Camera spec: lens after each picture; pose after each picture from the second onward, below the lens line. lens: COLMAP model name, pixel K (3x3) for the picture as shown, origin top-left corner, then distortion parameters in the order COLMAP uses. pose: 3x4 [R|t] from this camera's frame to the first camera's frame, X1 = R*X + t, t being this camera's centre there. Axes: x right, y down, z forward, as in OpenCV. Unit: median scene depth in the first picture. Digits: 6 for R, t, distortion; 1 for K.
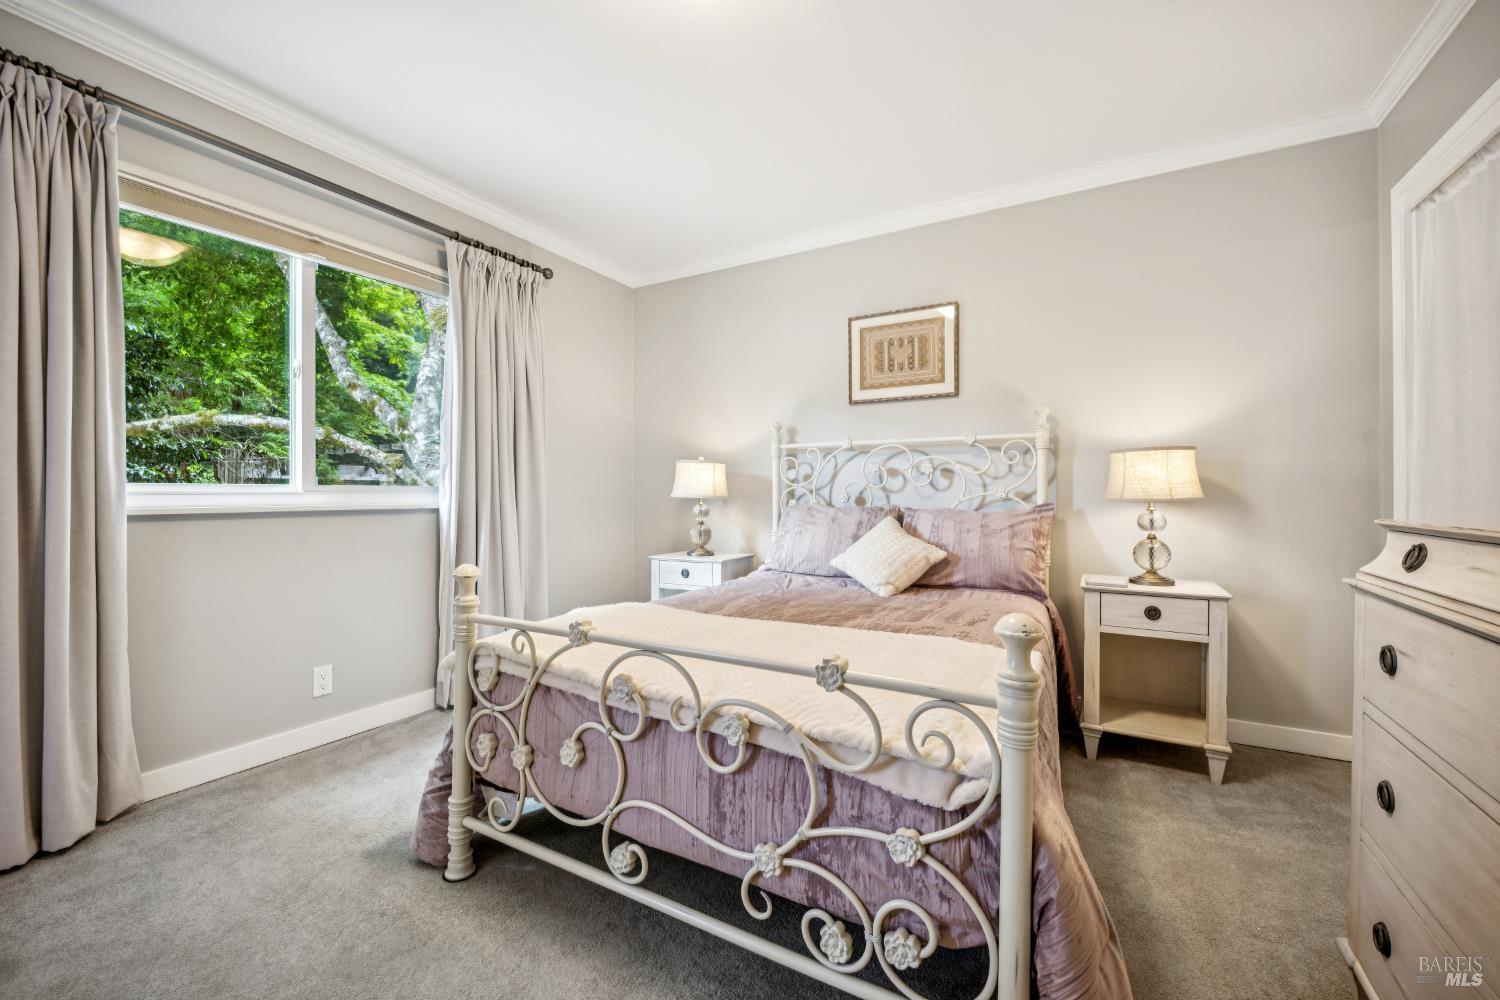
lens RADIAL K [[610.2, 0, 758.0], [0, 610.2, 496.3], [0, 0, 1]] dist [0.014030, -0.000301]
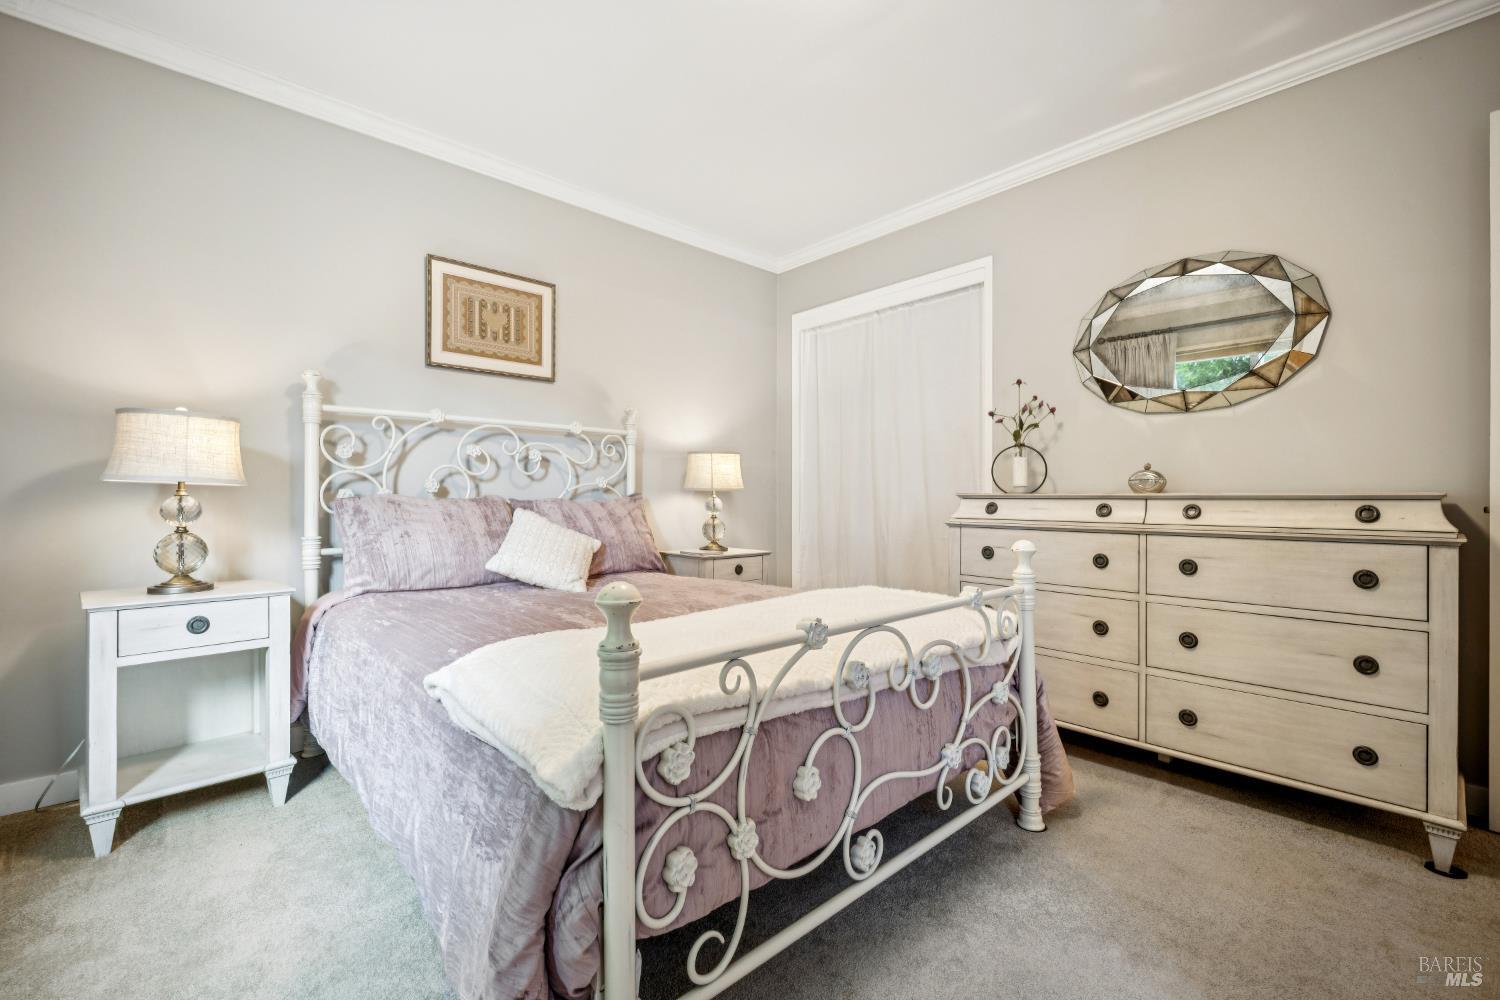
lens RADIAL K [[651.0, 0, 754.1], [0, 651.0, 496.6], [0, 0, 1]] dist [0.021568, 0.000189]
pose [[0.282629, -0.000230, 0.959229, -0.567581], [0.005038, 0.999987, -0.001245, 0.018716], [-0.959216, 0.005184, 0.282626, 0.401789]]
